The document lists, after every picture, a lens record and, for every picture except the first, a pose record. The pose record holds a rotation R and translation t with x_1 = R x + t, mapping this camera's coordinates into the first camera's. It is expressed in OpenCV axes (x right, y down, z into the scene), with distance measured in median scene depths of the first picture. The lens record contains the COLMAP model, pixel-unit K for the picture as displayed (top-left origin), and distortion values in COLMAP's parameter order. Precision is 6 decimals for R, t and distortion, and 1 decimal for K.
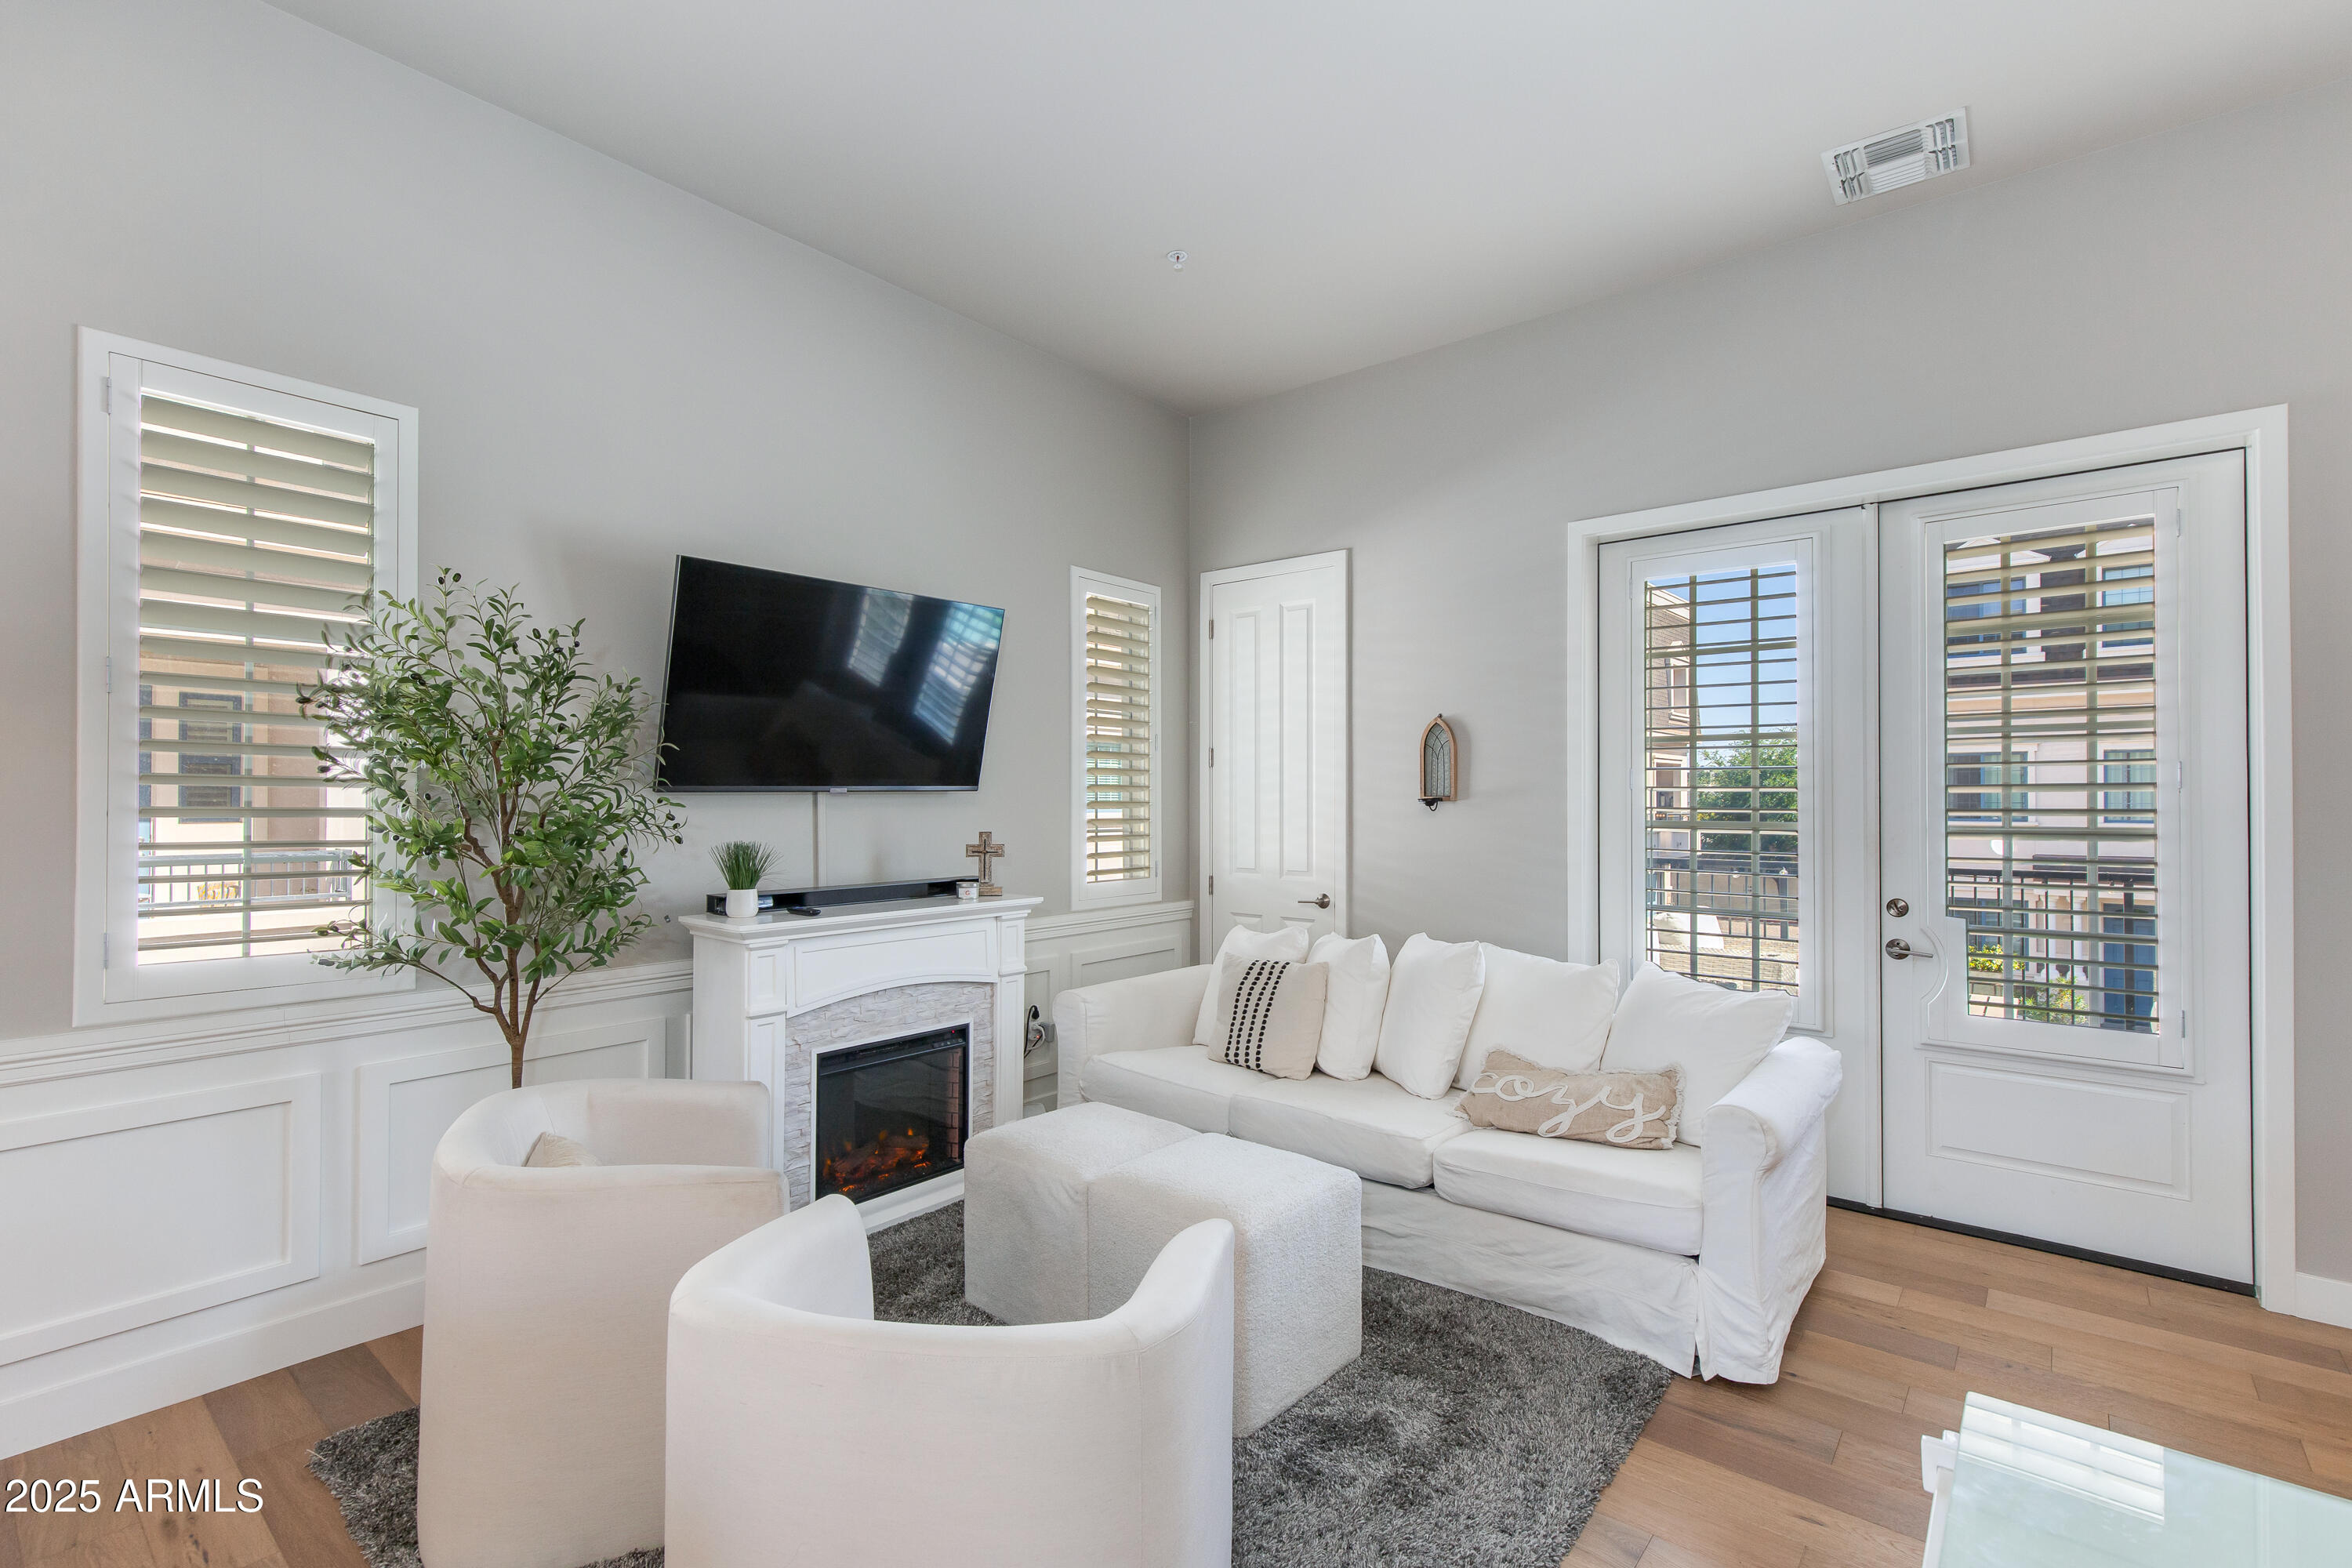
lens RADIAL K [[1061.6, 0, 1180.7], [0, 1061.6, 791.0], [0, 0, 1]] dist [0.000984, -0.000194]
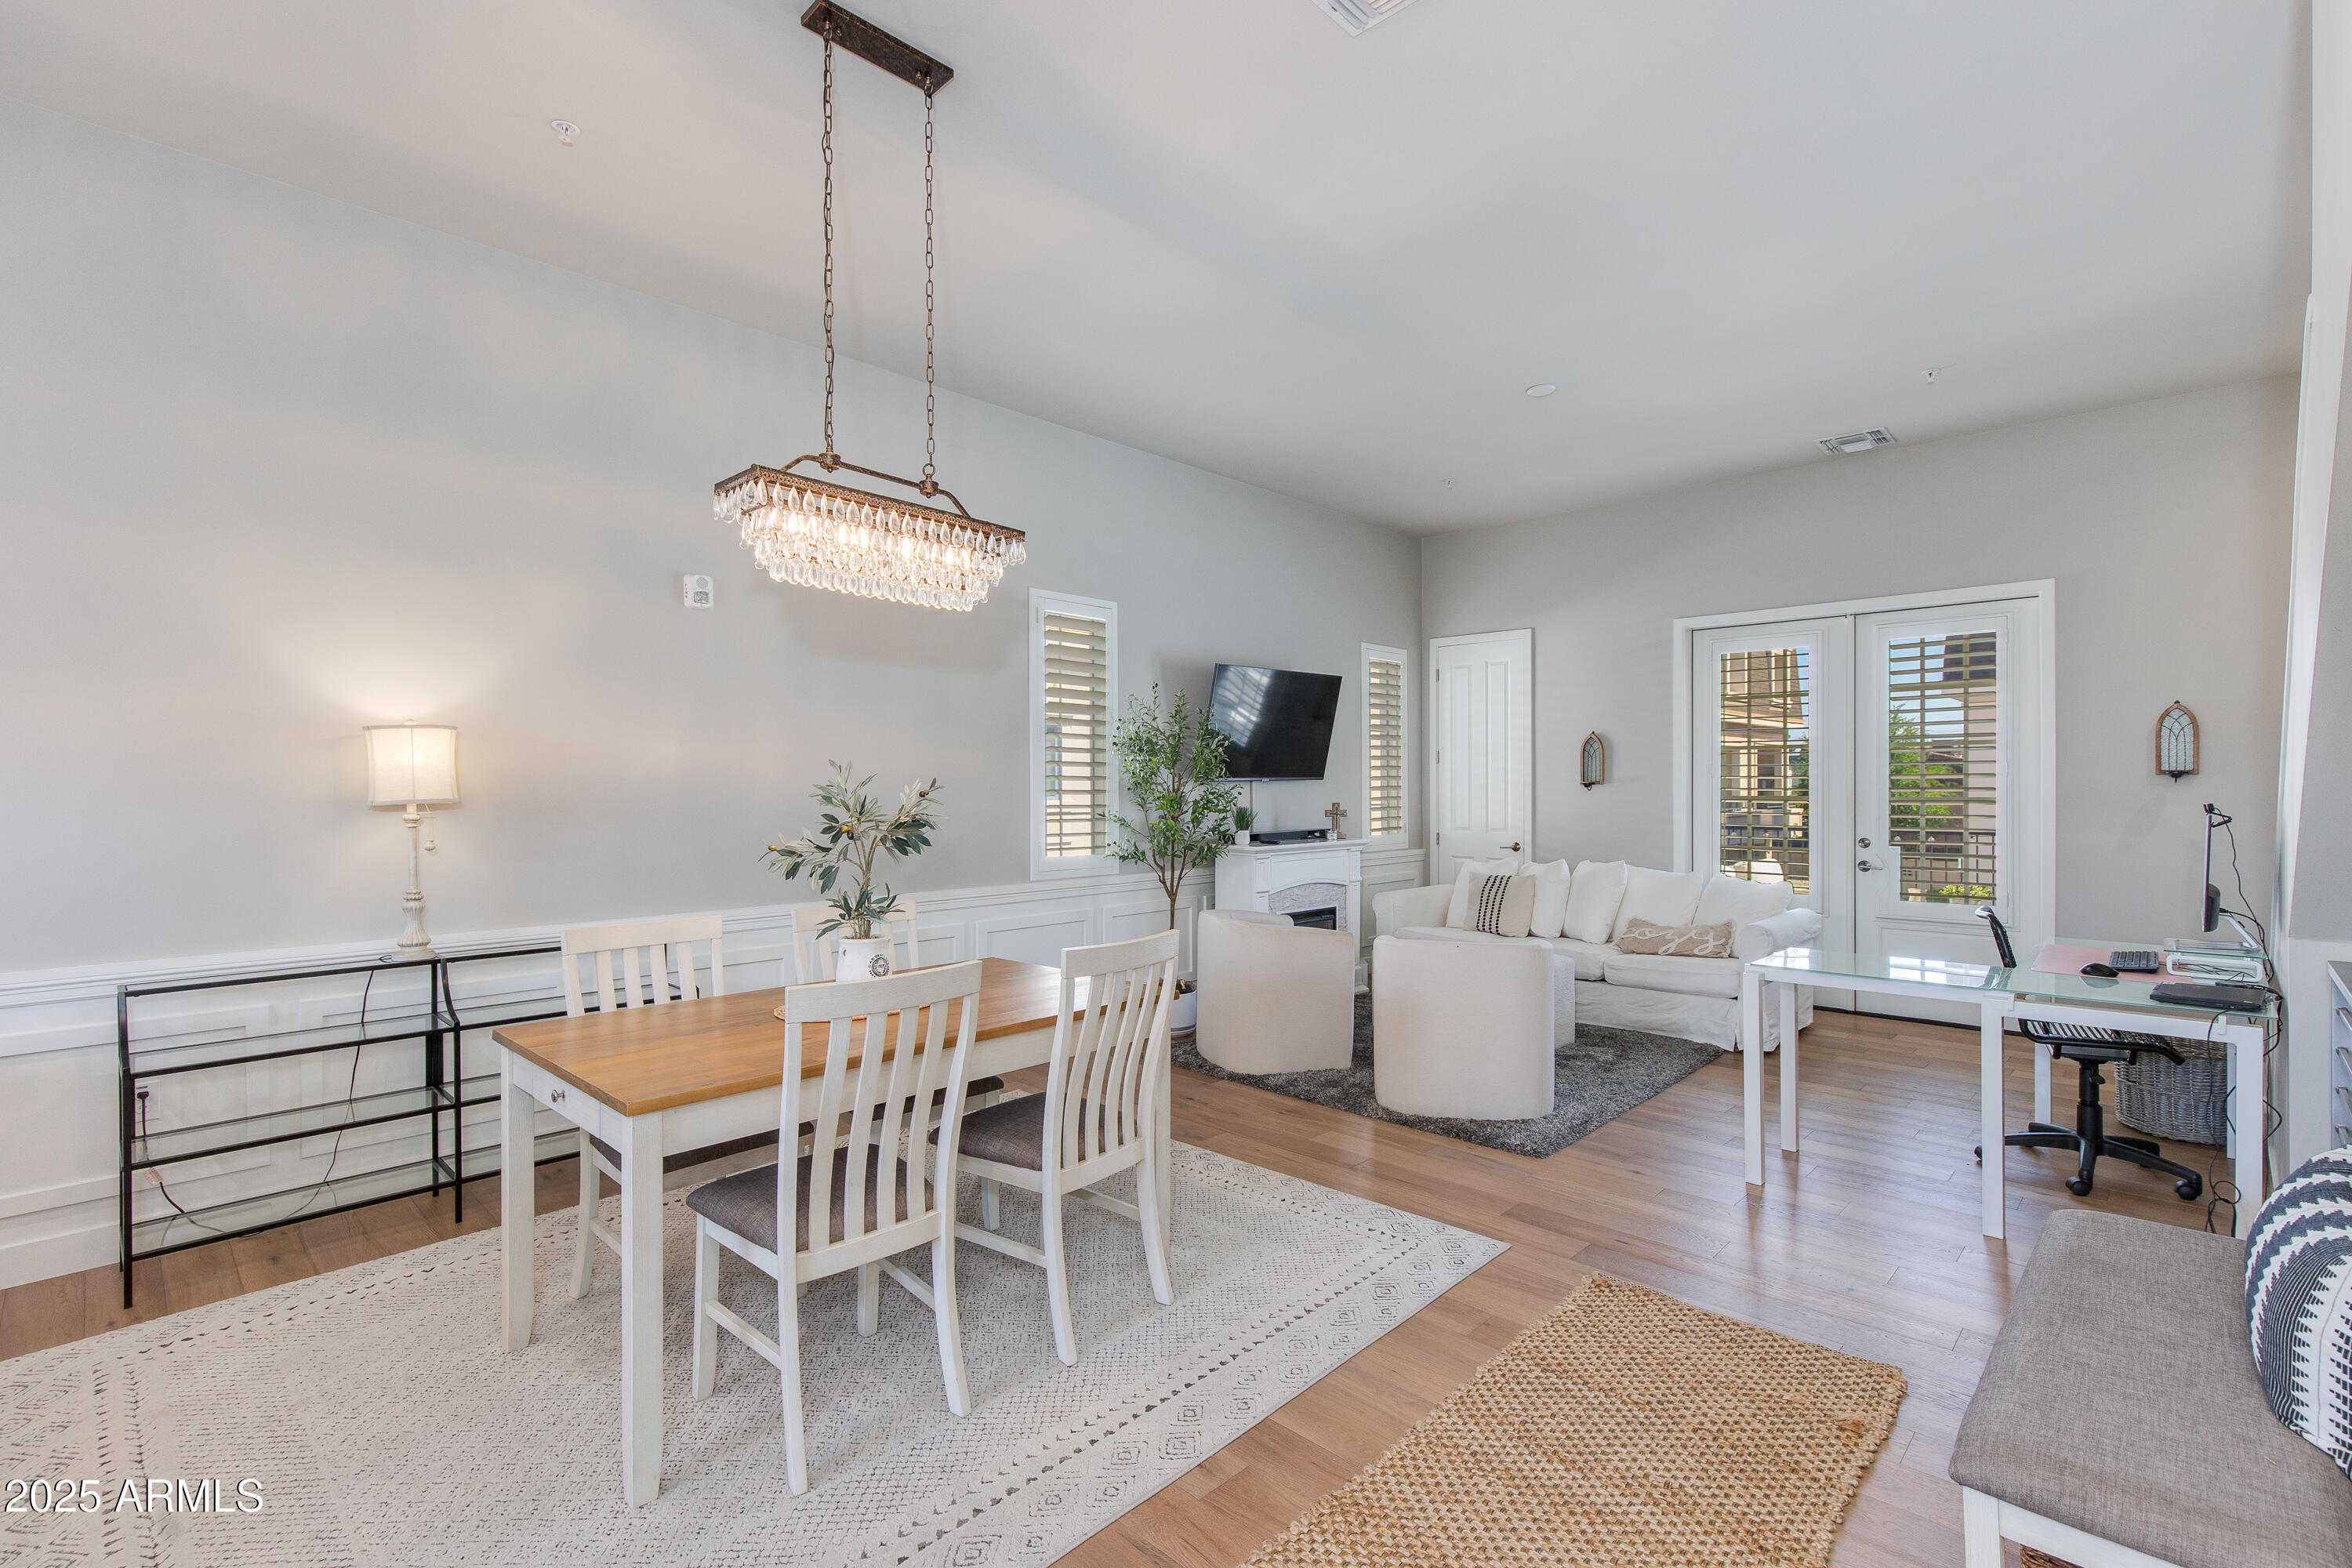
lens RADIAL K [[1061.6, 0, 1187.5], [0, 1061.6, 791.4], [0, 0, 1]] dist [0.000984, -0.000194]
pose [[0.997050, -0.004550, -0.076616, -0.307099], [0.005631, 0.999887, 0.013904, -0.007346], [0.076545, -0.014294, 0.996964, -0.825511]]
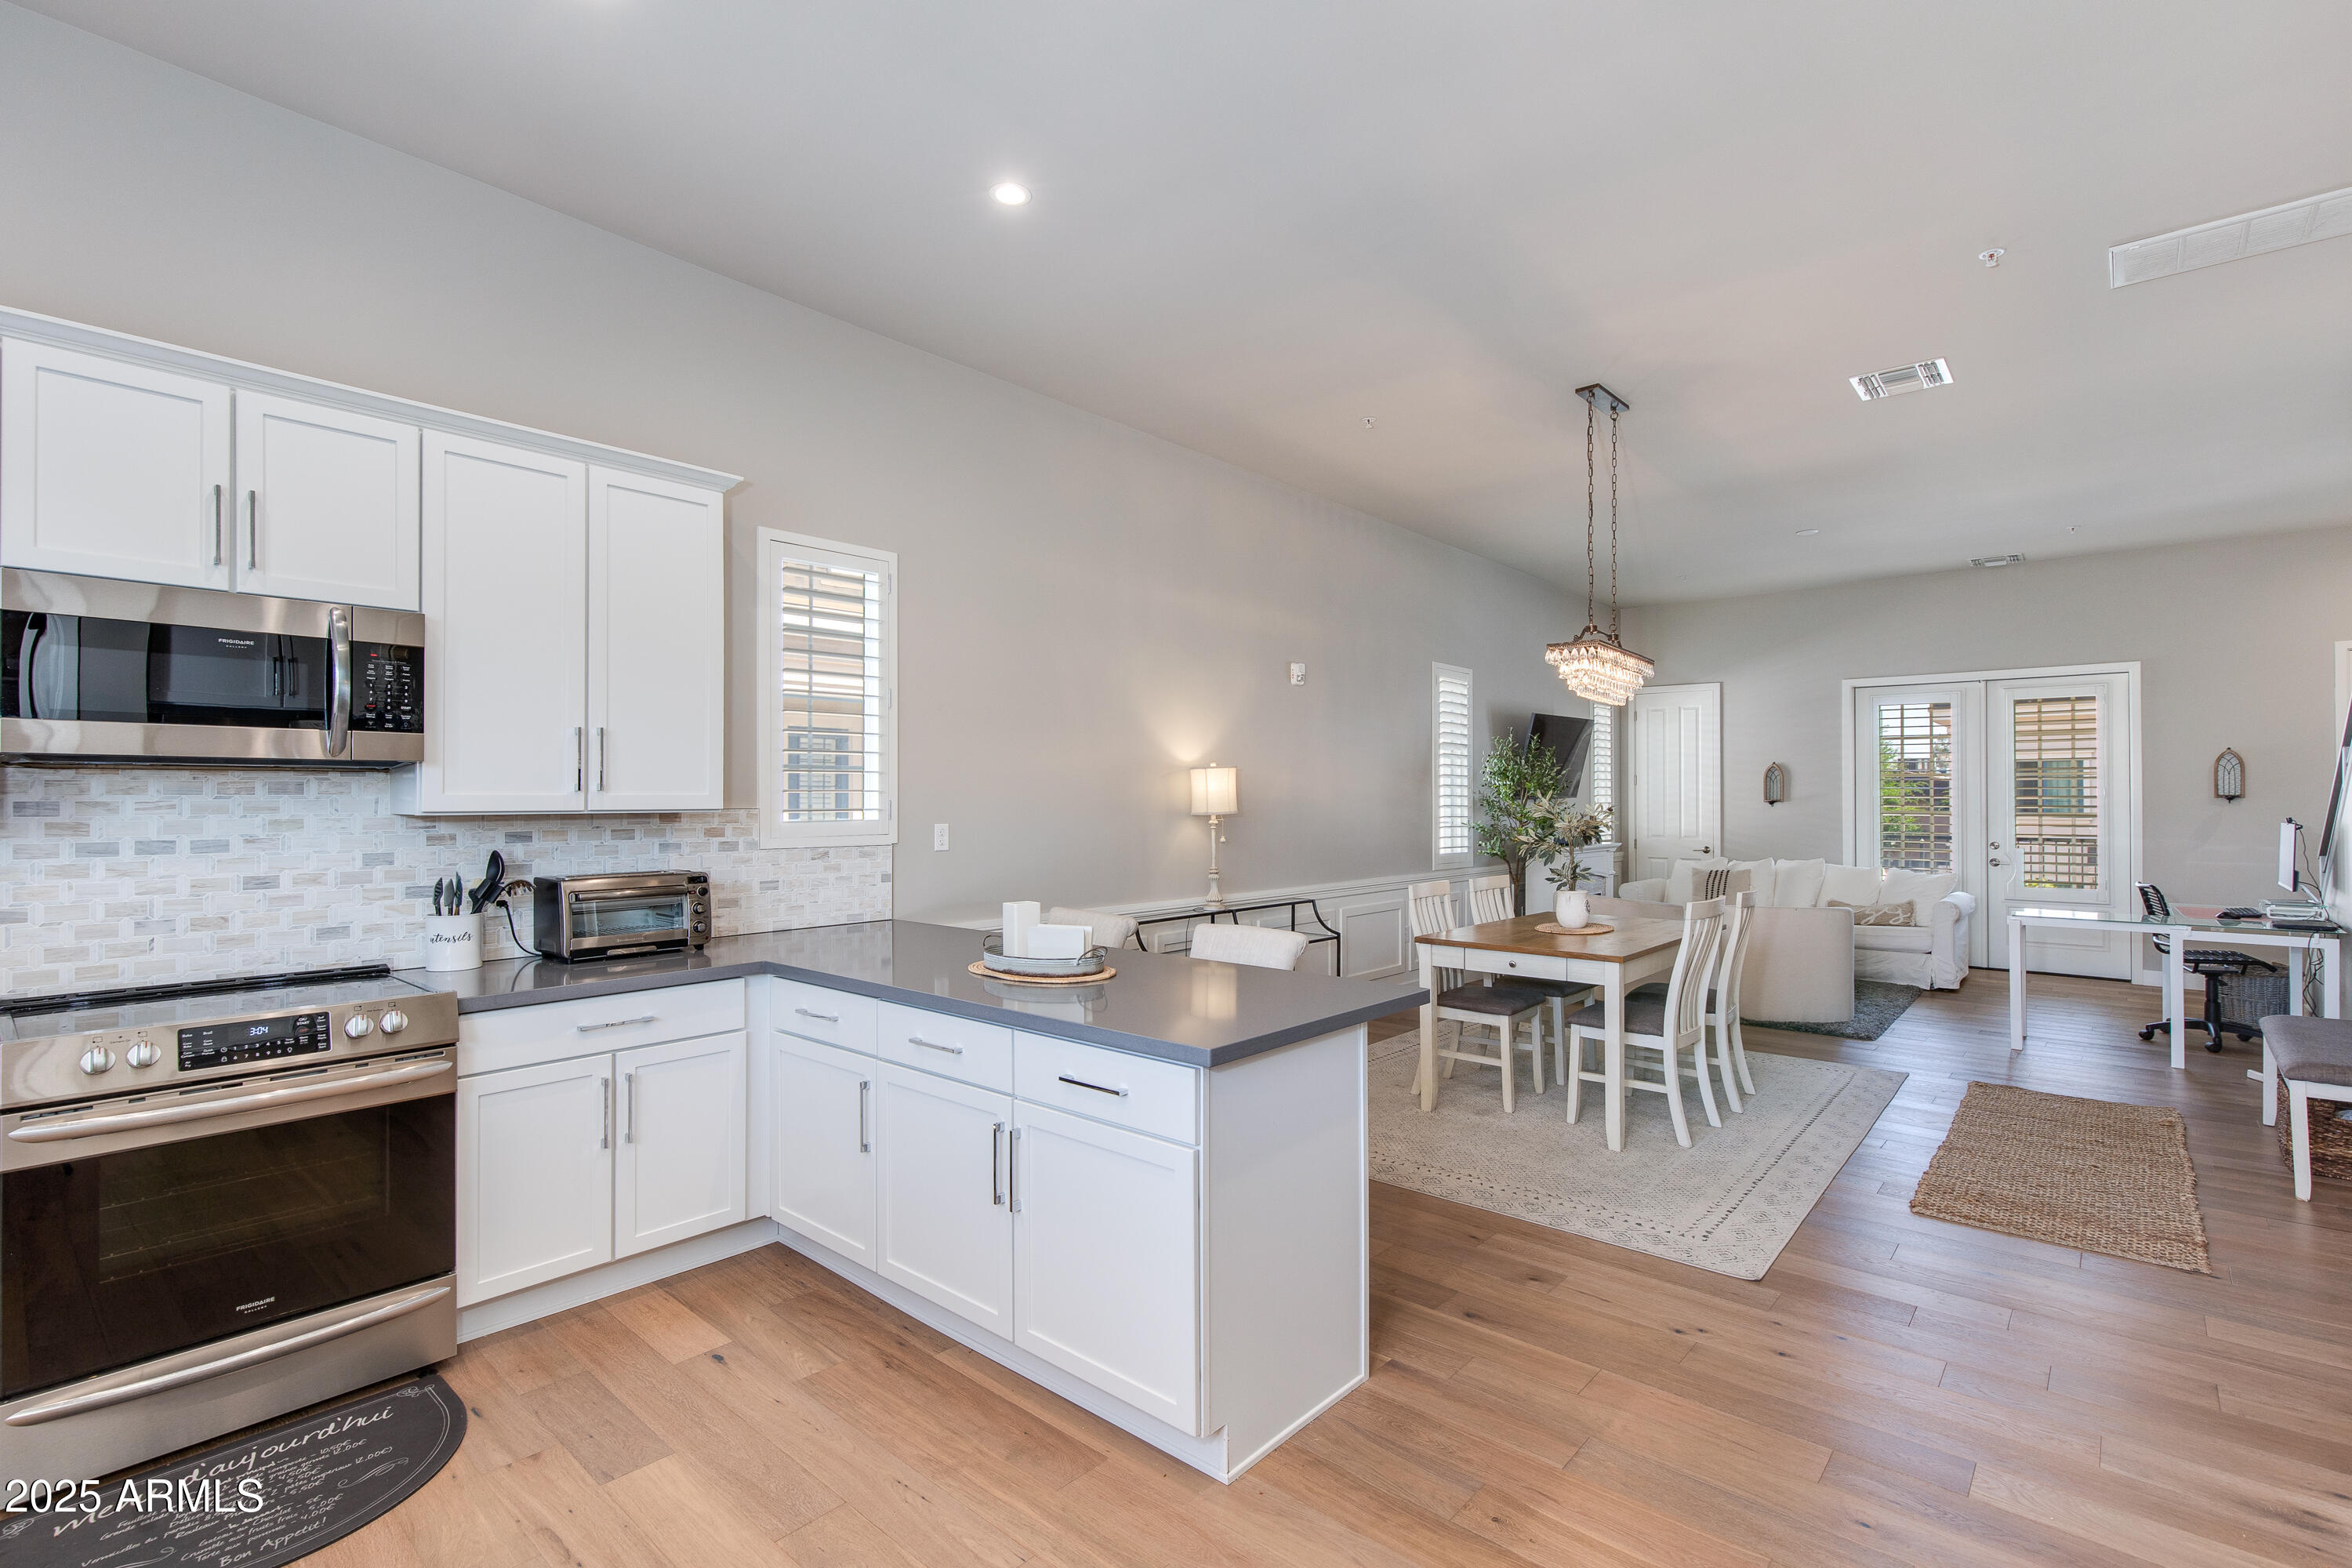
lens RADIAL K [[1061.6, 0, 1173.3], [0, 1061.6, 788.9], [0, 0, 1]] dist [0.000984, -0.000194]
pose [[0.999029, -0.001398, -0.044044, -1.065414], [0.001445, 0.999998, 0.001040, -0.025254], [0.044042, -0.001103, 0.999029, -1.471685]]
